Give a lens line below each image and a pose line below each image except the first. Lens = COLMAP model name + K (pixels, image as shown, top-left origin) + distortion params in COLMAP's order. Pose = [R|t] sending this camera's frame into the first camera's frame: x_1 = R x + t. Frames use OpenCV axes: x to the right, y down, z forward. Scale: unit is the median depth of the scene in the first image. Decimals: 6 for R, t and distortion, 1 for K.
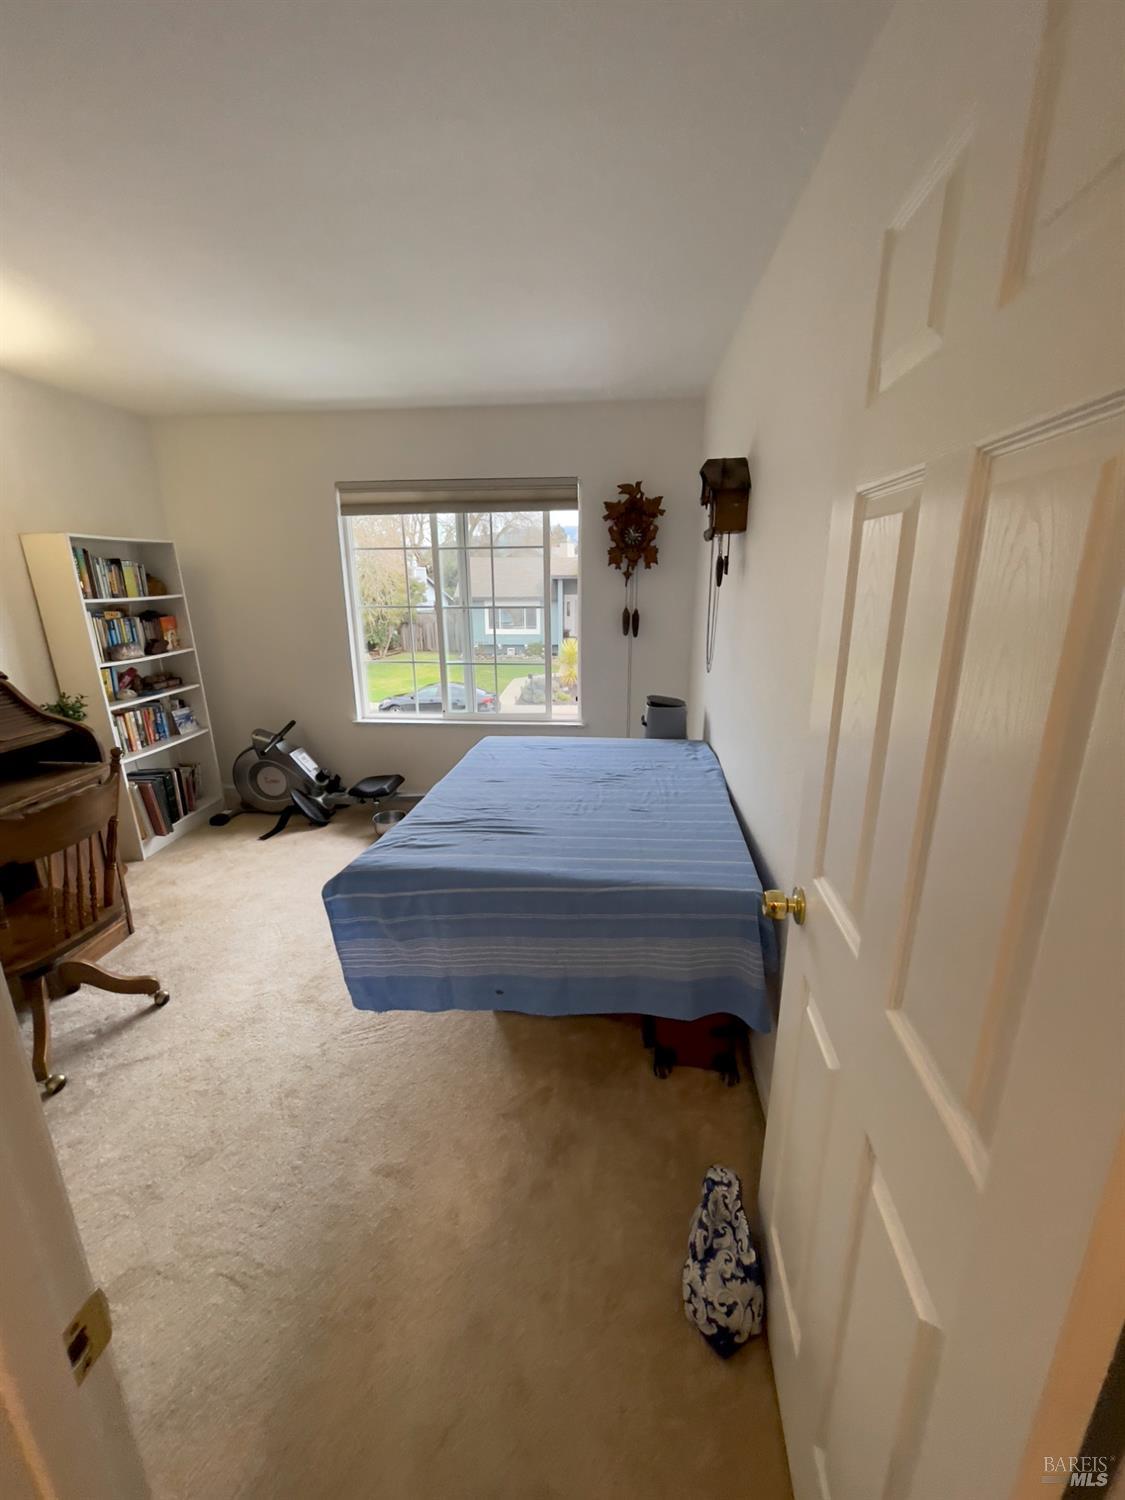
lens RADIAL K [[610.5, 0, 556.2], [0, 610.5, 743.5], [0, 0, 1]] dist [-0.018436, 0.009097]
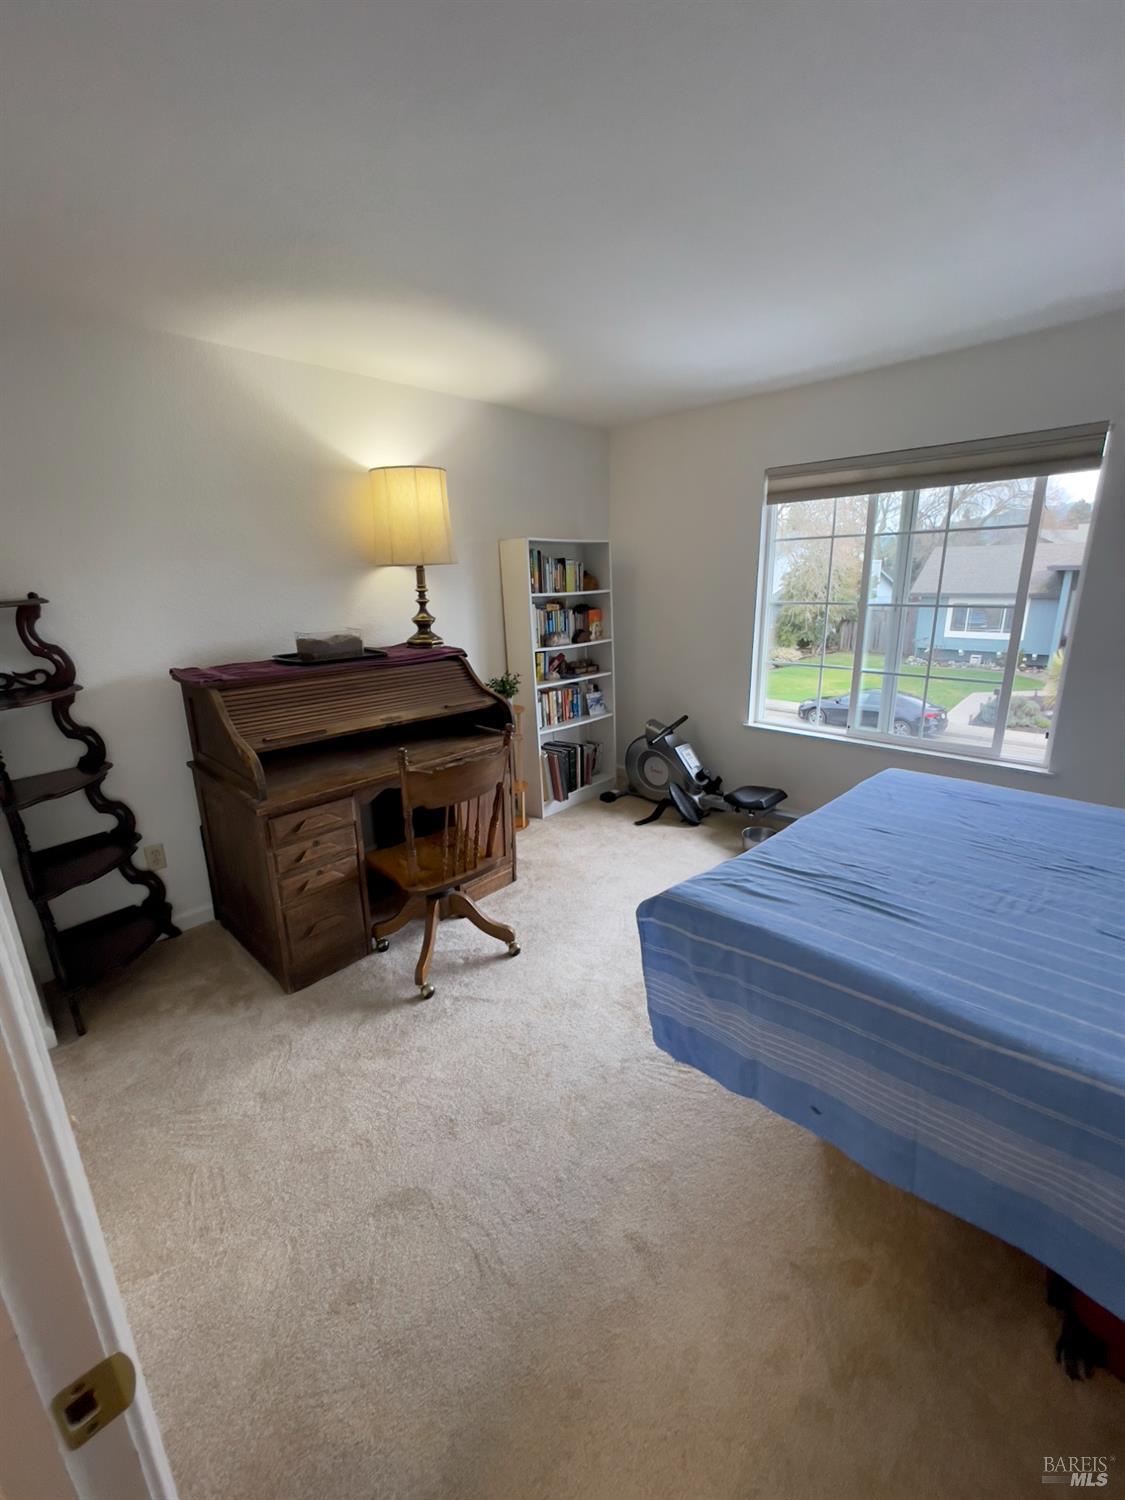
lens RADIAL K [[599.4, 0, 561.1], [0, 599.4, 744.3], [0, 0, 1]] dist [-0.009506, -0.000035]
pose [[0.775028, 0.156429, -0.612260, 0.025825], [-0.148611, 0.986822, 0.064009, -0.027493], [0.614204, 0.041380, 0.788061, 0.110954]]
